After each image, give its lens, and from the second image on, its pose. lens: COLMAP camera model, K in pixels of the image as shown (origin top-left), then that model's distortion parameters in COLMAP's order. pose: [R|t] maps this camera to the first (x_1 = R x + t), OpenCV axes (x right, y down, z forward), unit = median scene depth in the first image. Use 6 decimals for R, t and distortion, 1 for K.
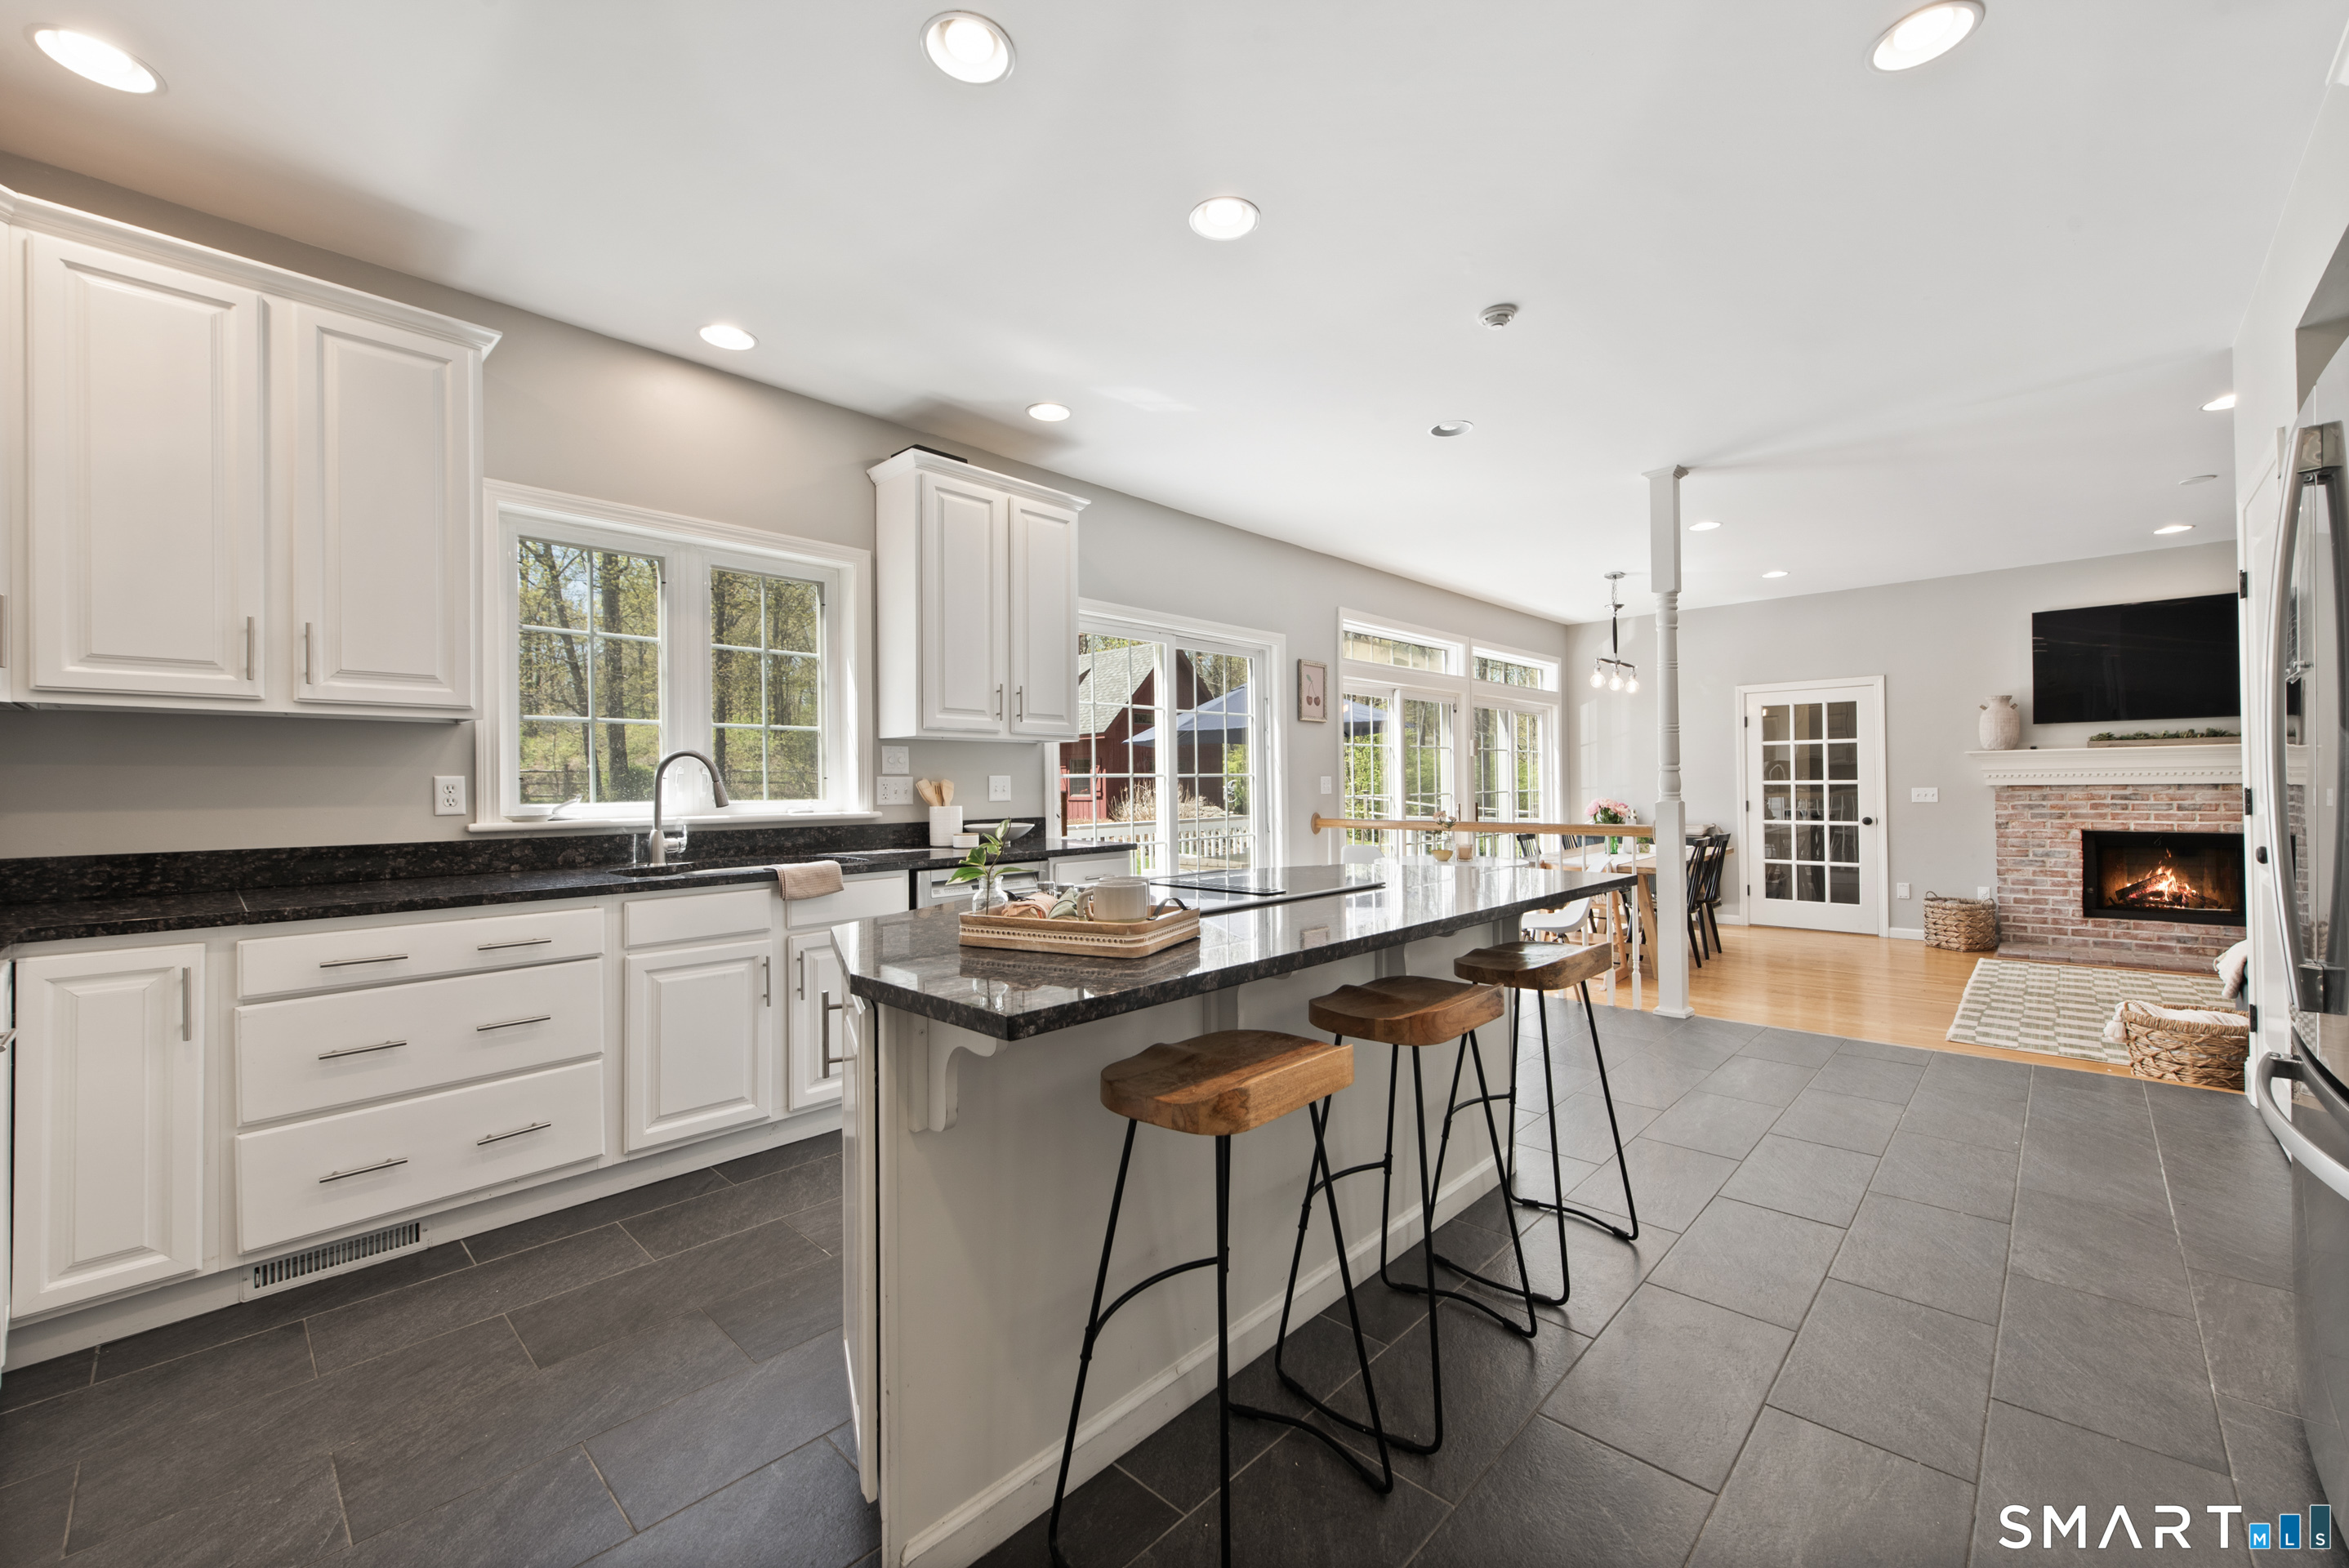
lens RADIAL K [[923.9, 0, 1196.1], [0, 923.9, 774.0], [0, 0, 1]] dist [0.006960, -0.000041]
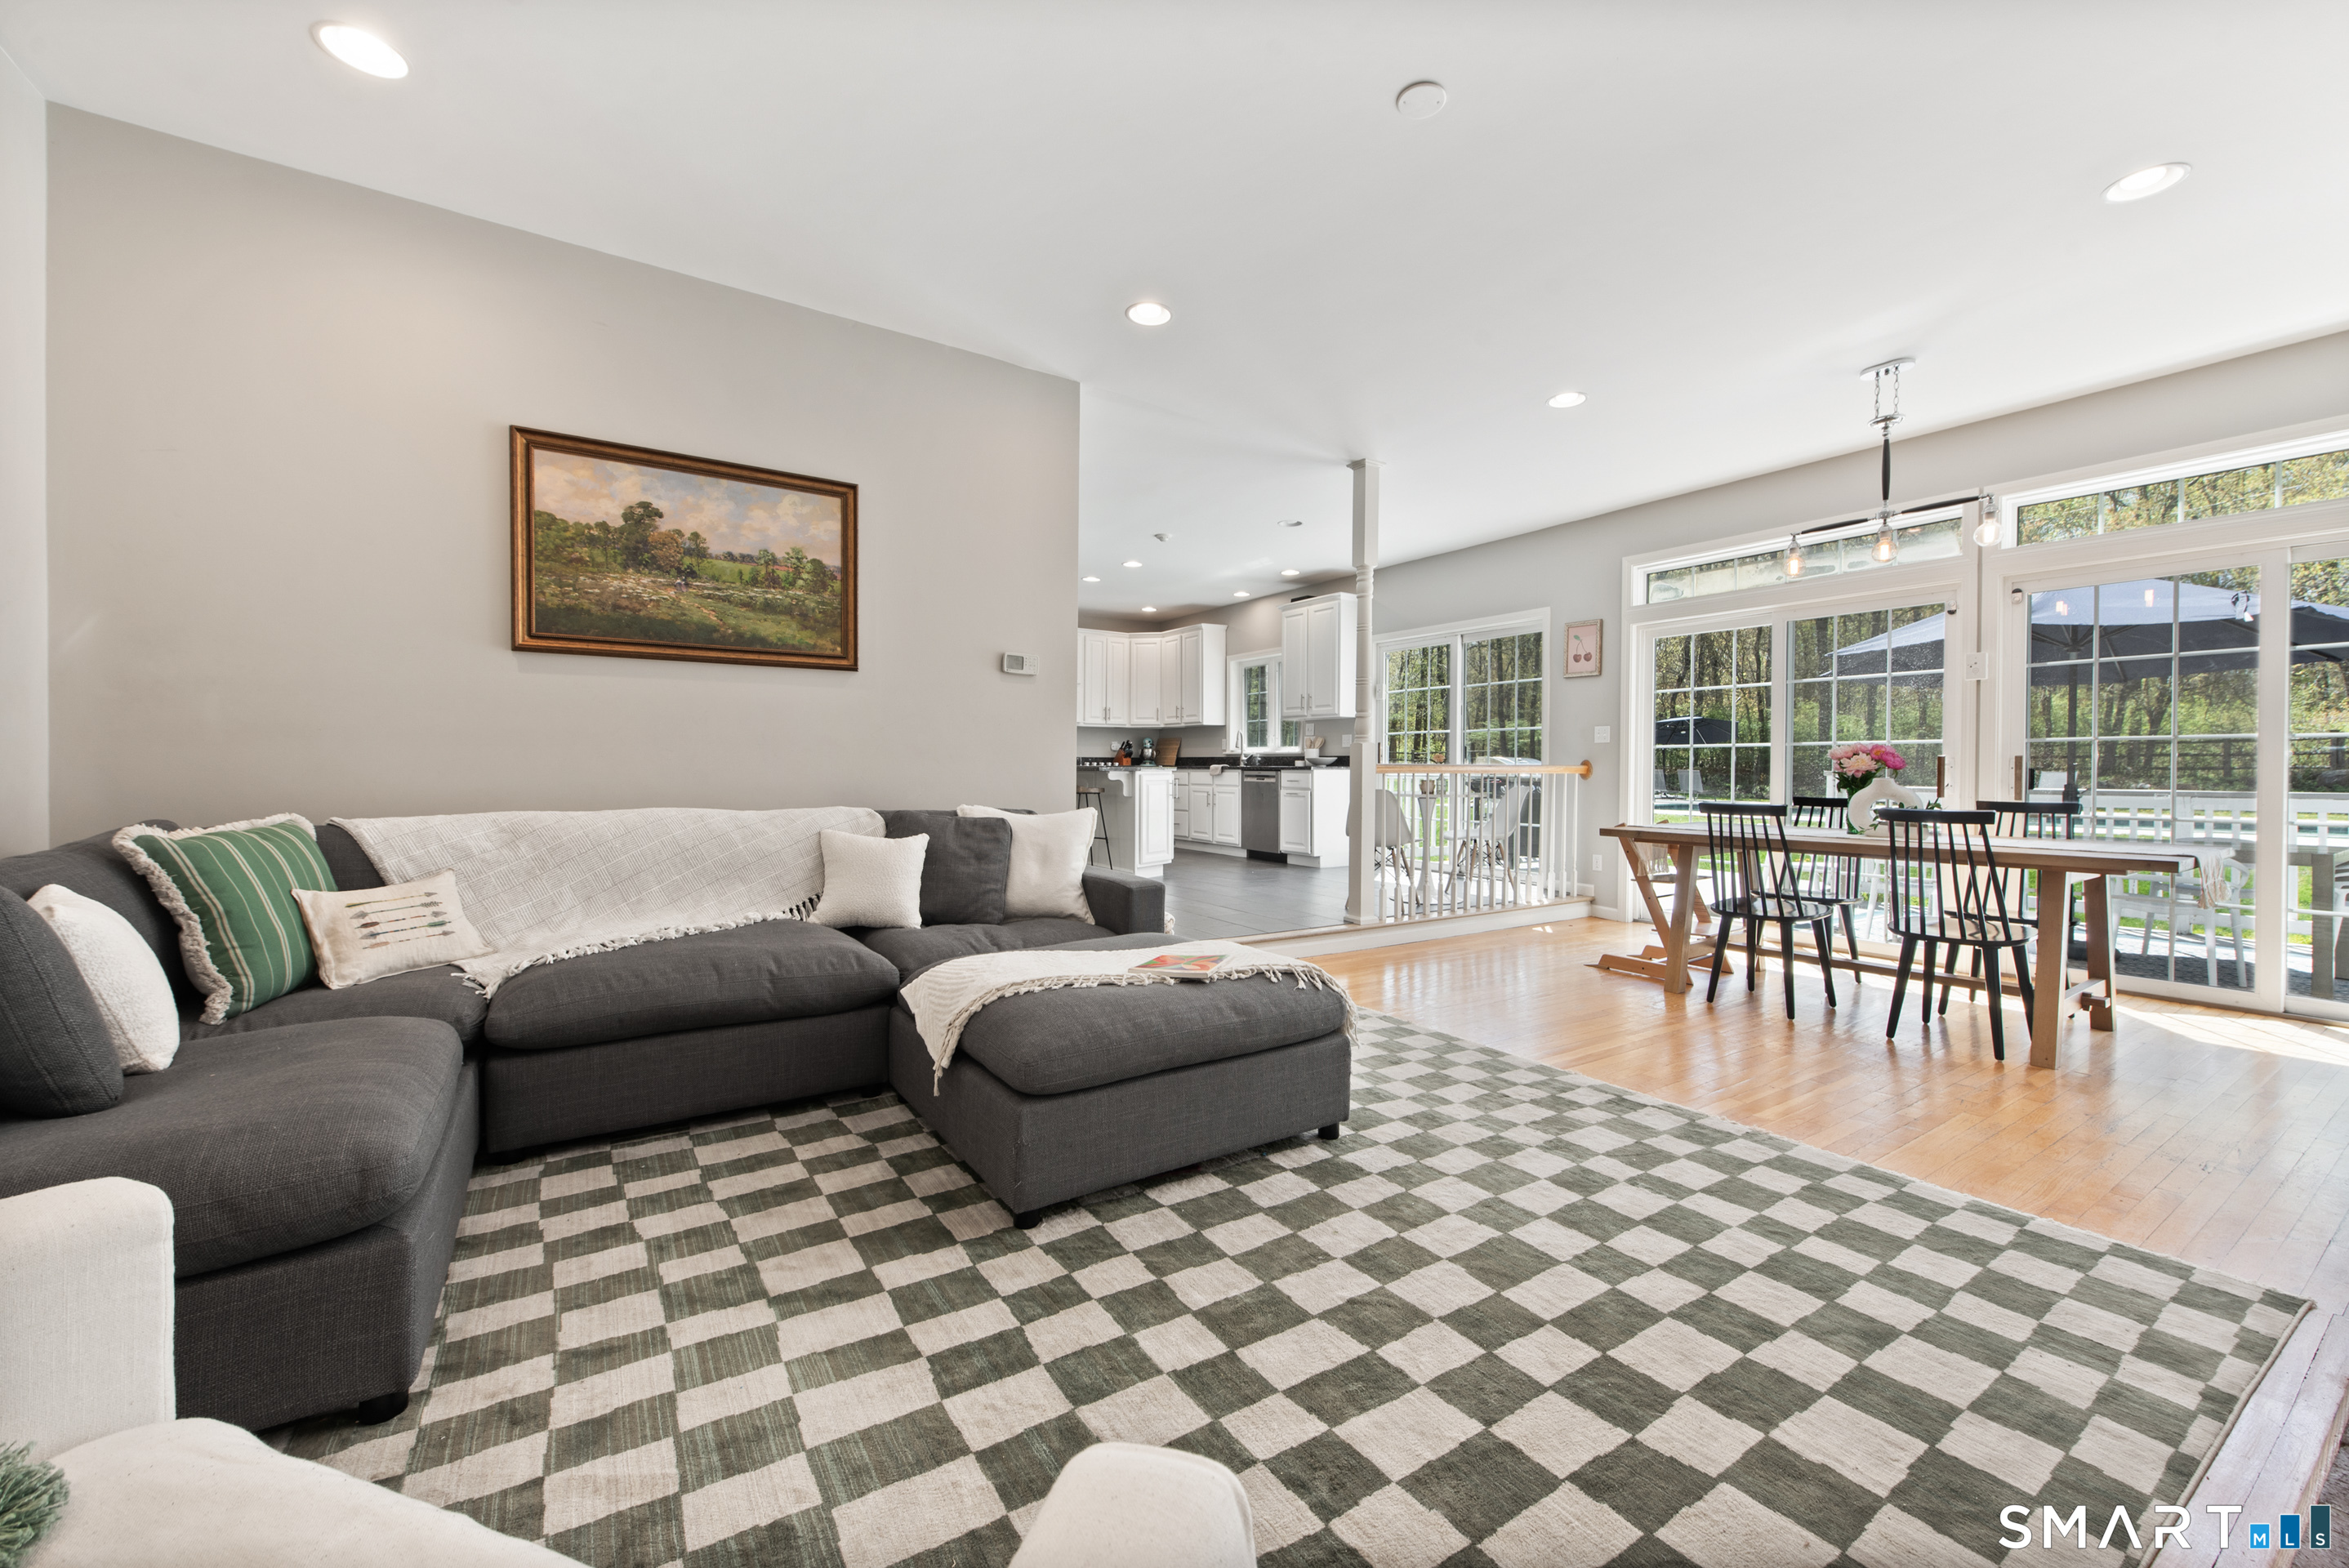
lens RADIAL K [[923.9, 0, 1196.1], [0, 923.9, 774.0], [0, 0, 1]] dist [0.006960, -0.000041]
pose [[-0.230922, 0.016898, -0.972826, 1.110990], [0.009398, 0.999841, 0.015136, 0.031502], [0.972927, -0.005647, -0.231044, 0.693086]]
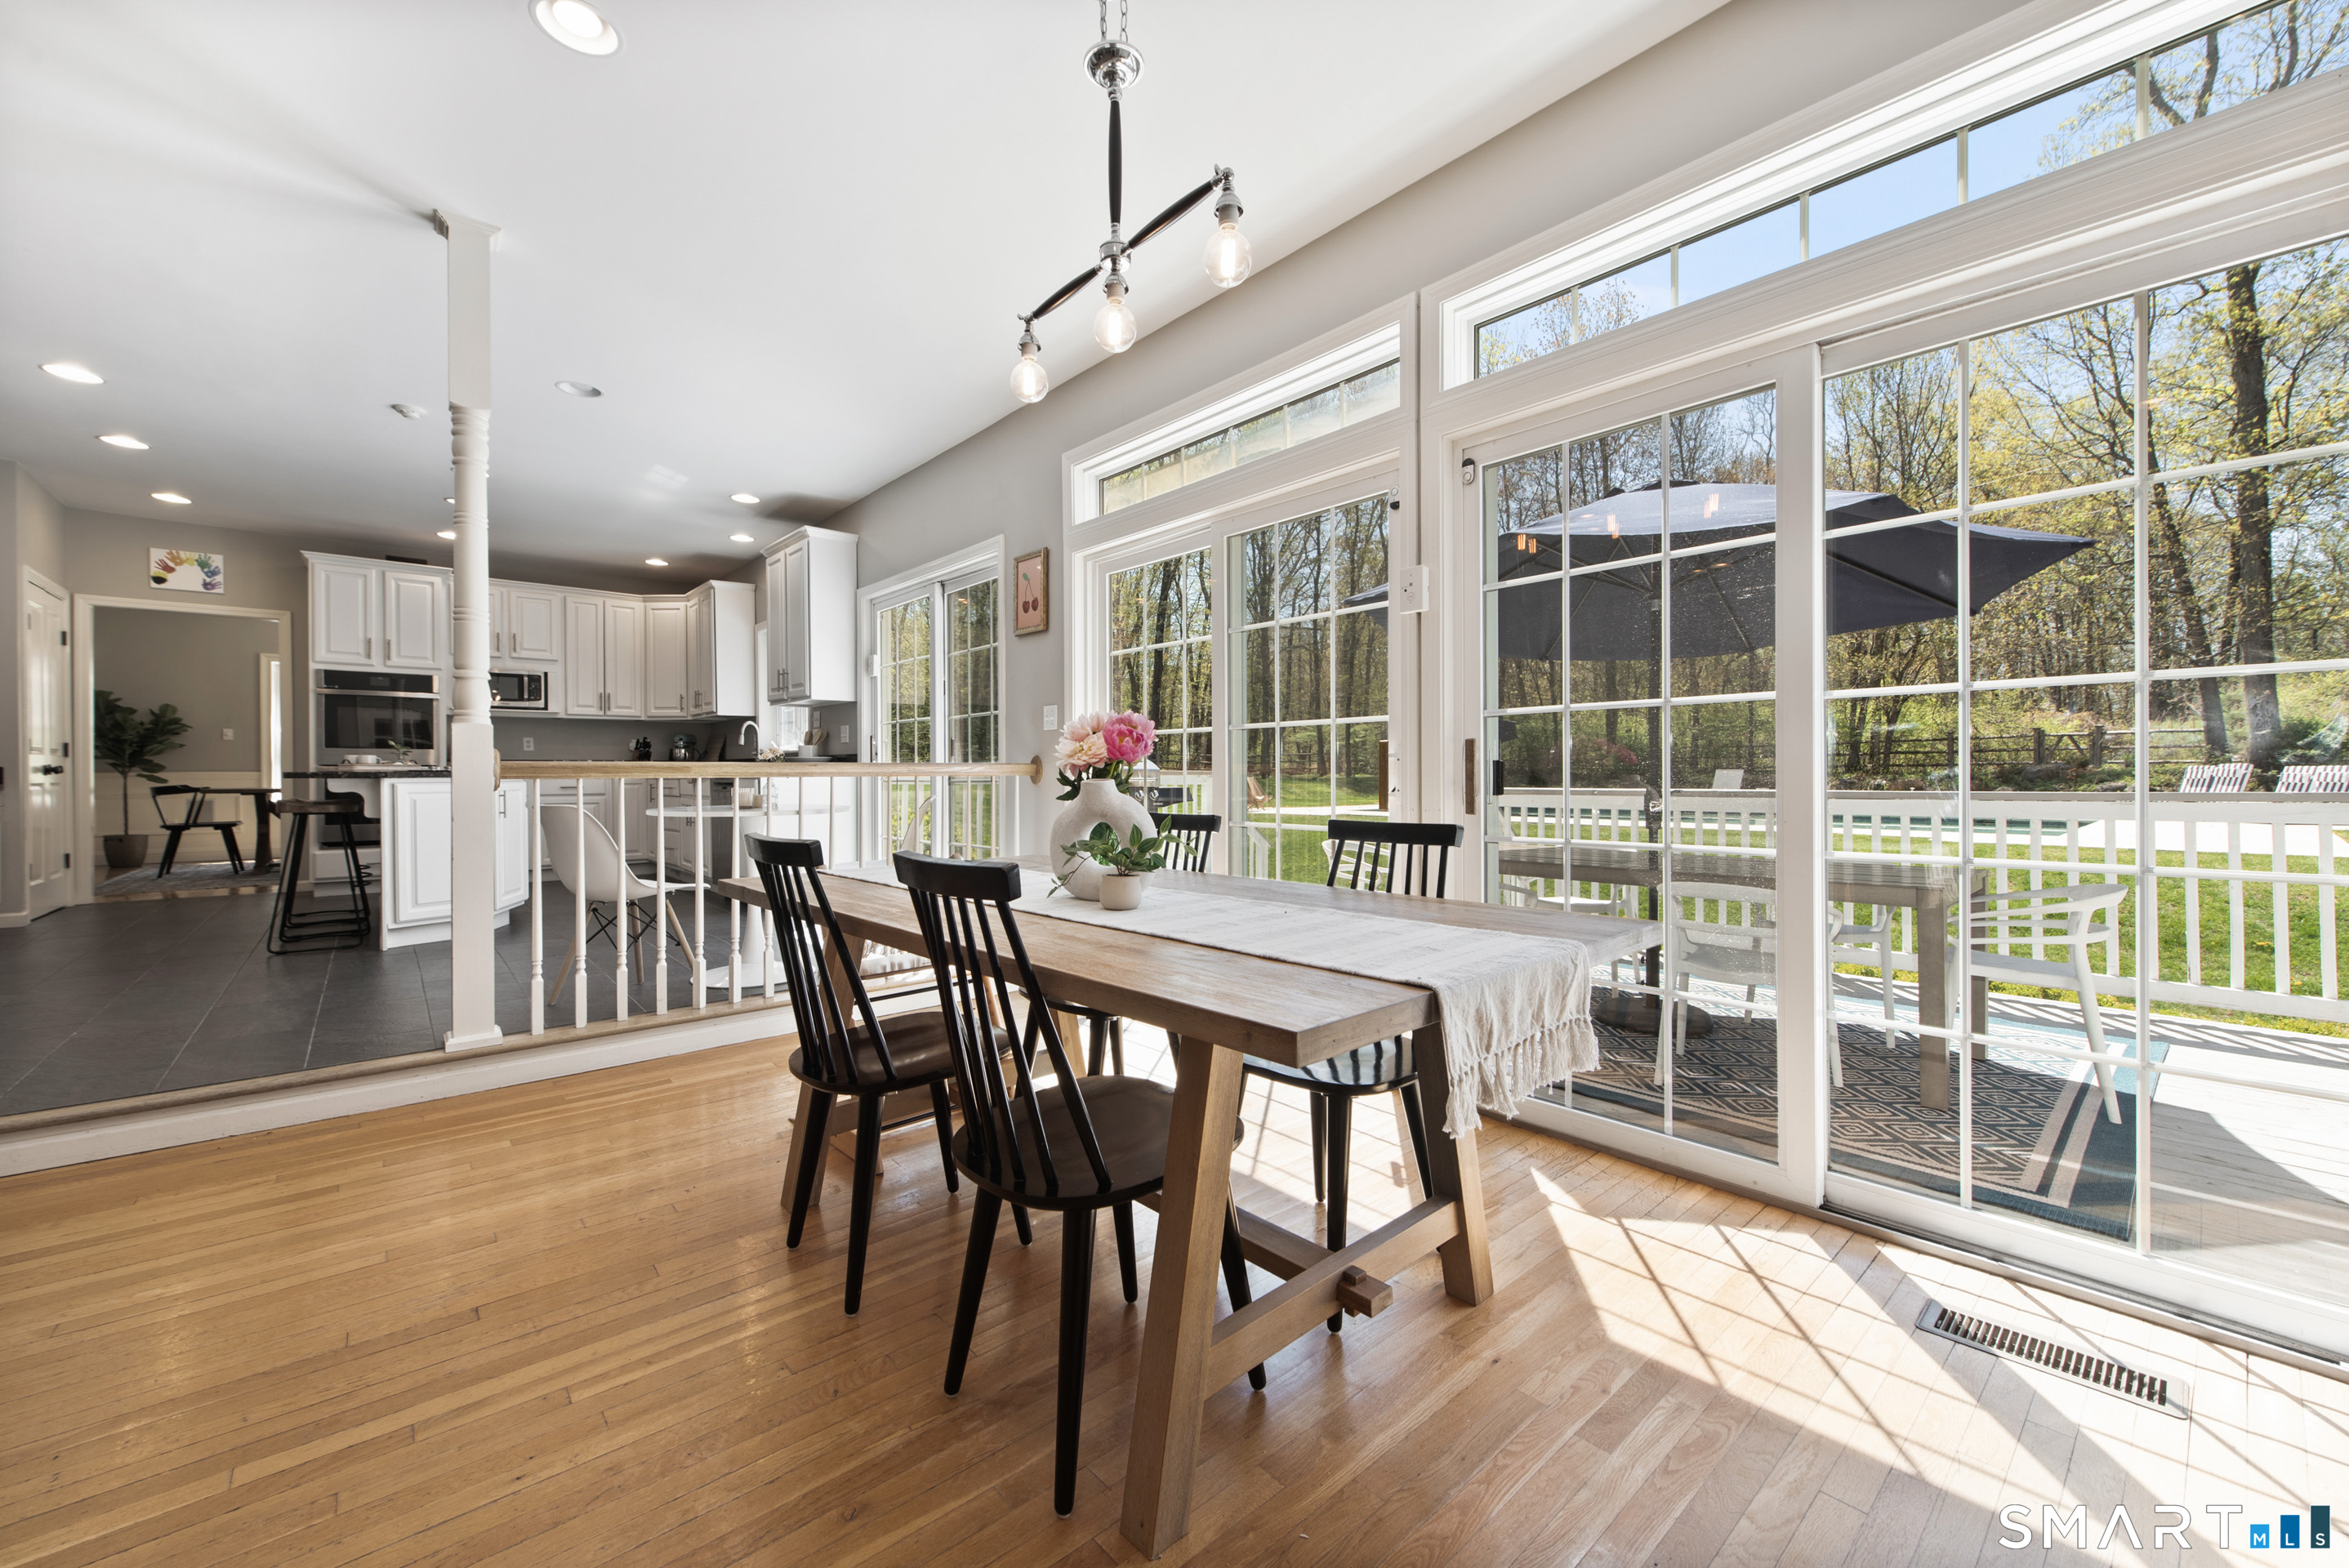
lens RADIAL K [[923.9, 0, 1196.1], [0, 923.9, 774.0], [0, 0, 1]] dist [0.006960, -0.000041]
pose [[-0.091273, 0.013327, -0.995737, 0.734618], [0.017328, 0.999780, 0.011793, 0.042199], [0.995675, -0.016177, -0.091484, 1.027711]]
